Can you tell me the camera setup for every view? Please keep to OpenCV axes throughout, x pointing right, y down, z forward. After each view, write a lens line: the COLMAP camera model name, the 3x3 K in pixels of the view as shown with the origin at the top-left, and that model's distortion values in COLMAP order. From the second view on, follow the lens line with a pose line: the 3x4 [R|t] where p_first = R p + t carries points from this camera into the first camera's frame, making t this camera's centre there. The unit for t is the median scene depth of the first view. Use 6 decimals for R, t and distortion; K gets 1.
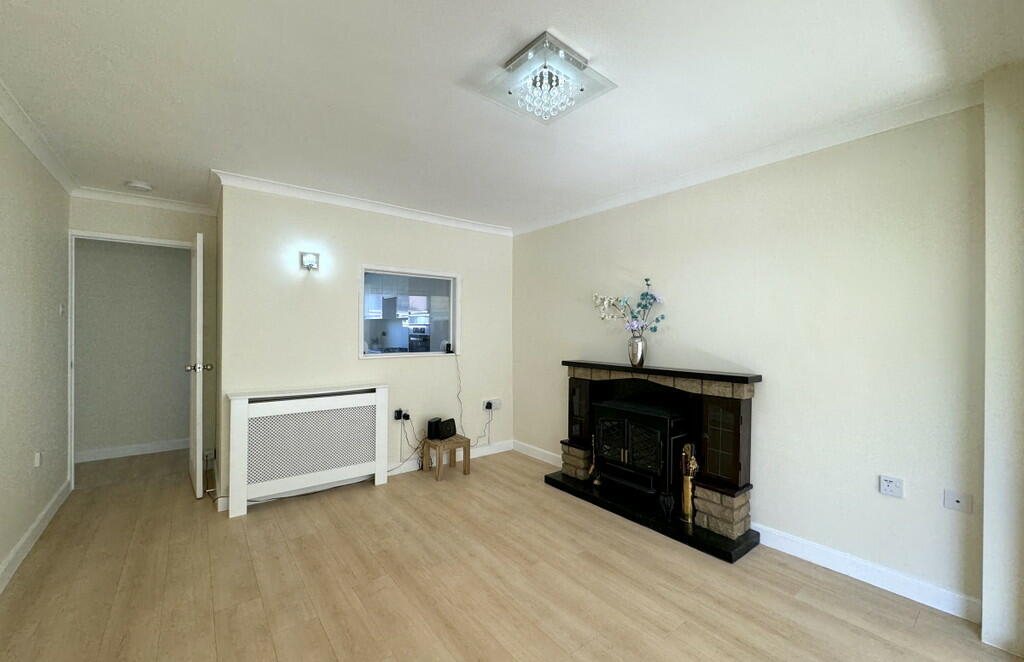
lens RADIAL K [[407.6, 0, 512.0], [0, 407.6, 331.0], [0, 0, 1]] dist [0.000935, -0.000041]
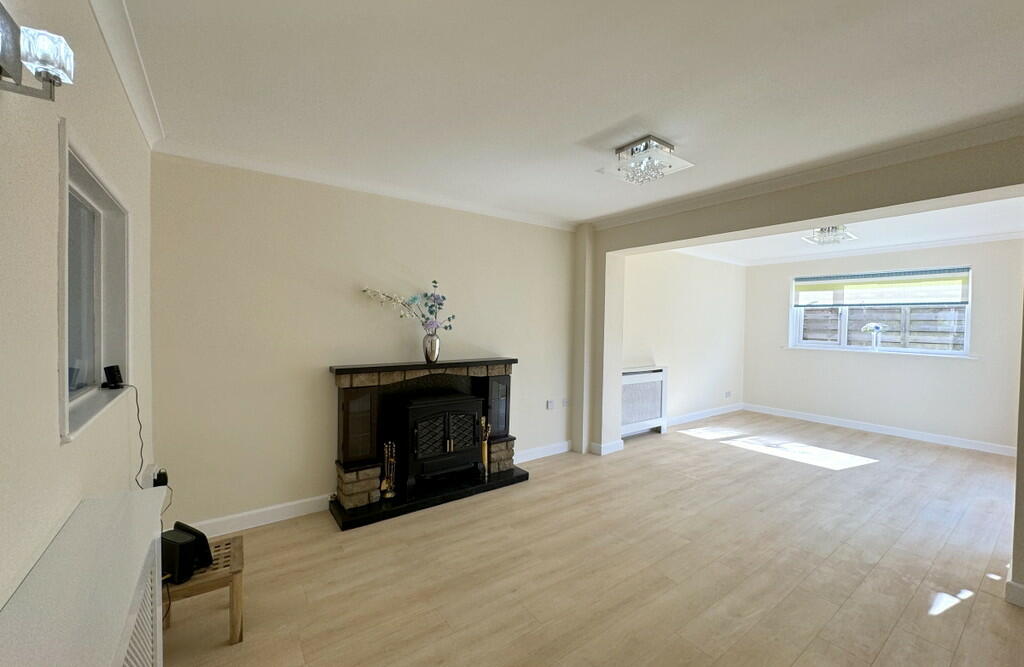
lens RADIAL K [[404.2, 0, 512.0], [0, 404.2, 333.5], [0, 0, 1]] dist [-0.000657, -0.000101]
pose [[0.040334, -0.029320, 0.998756, -0.785141], [-0.008500, 0.999523, 0.029686, -0.023597], [-0.999150, -0.009687, 0.040065, 0.804689]]
